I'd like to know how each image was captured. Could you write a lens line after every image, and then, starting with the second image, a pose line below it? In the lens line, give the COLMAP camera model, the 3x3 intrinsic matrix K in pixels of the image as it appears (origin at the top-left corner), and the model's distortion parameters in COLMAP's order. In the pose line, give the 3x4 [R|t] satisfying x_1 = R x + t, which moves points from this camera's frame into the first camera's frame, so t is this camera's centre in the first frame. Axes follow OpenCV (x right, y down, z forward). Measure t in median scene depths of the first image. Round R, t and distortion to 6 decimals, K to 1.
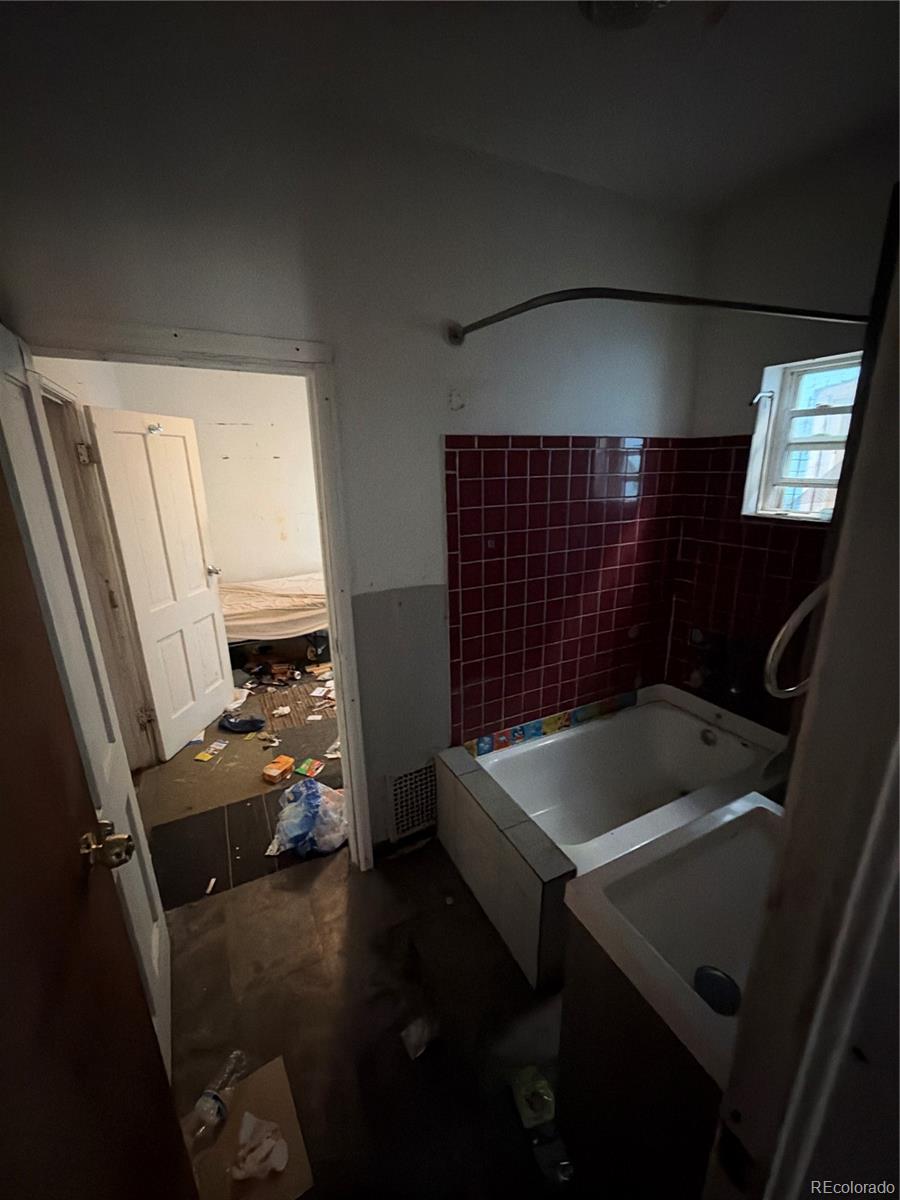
lens RADIAL K [[483.5, 0, 448.7], [0, 483.5, 601.5], [0, 0, 1]] dist [0.000119, 0.000067]
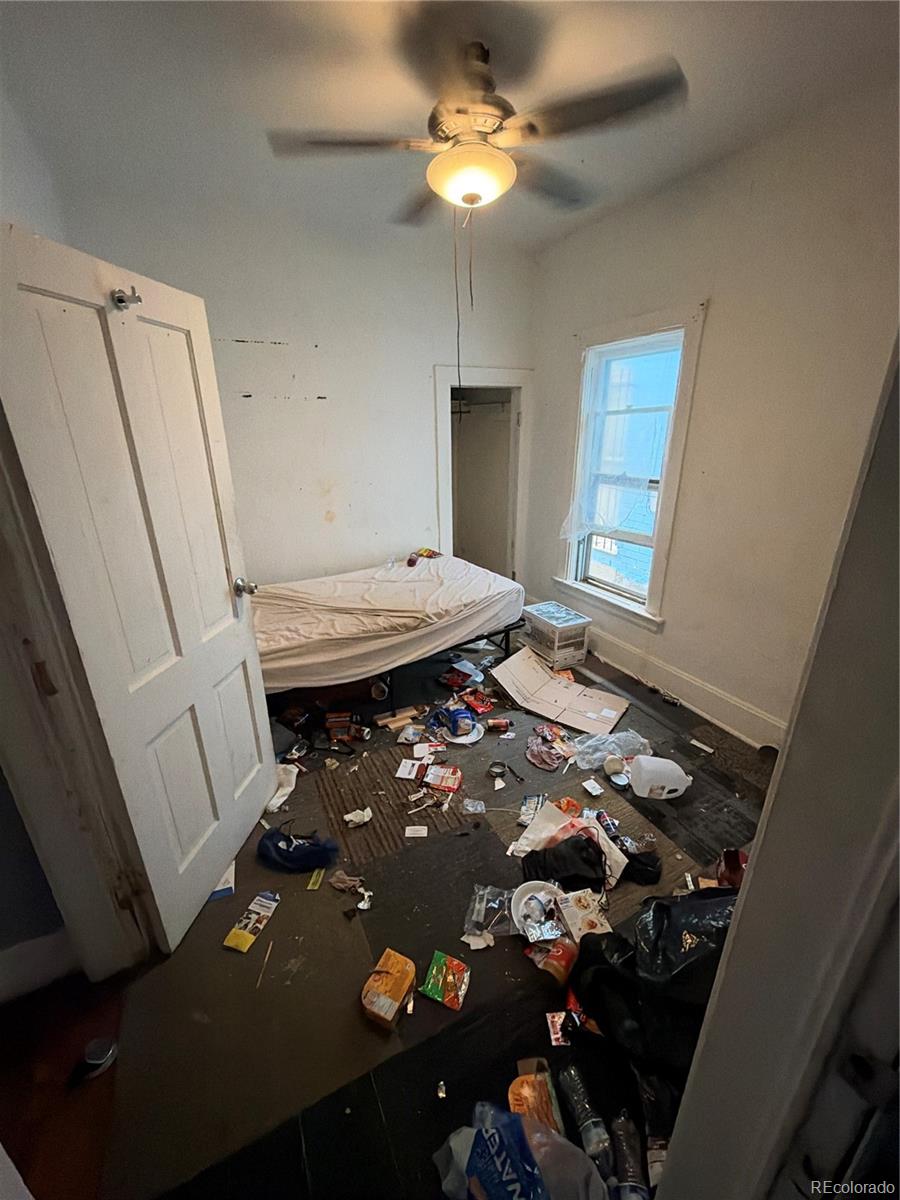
lens RADIAL K [[483.5, 0, 453.3], [0, 483.5, 602.3], [0, 0, 1]] dist [0.000119, 0.000067]
pose [[0.999899, 0.011806, 0.007970, -0.232317], [-0.012320, 0.997620, 0.067849, -0.083090], [-0.007150, -0.067940, 0.997664, 0.406636]]
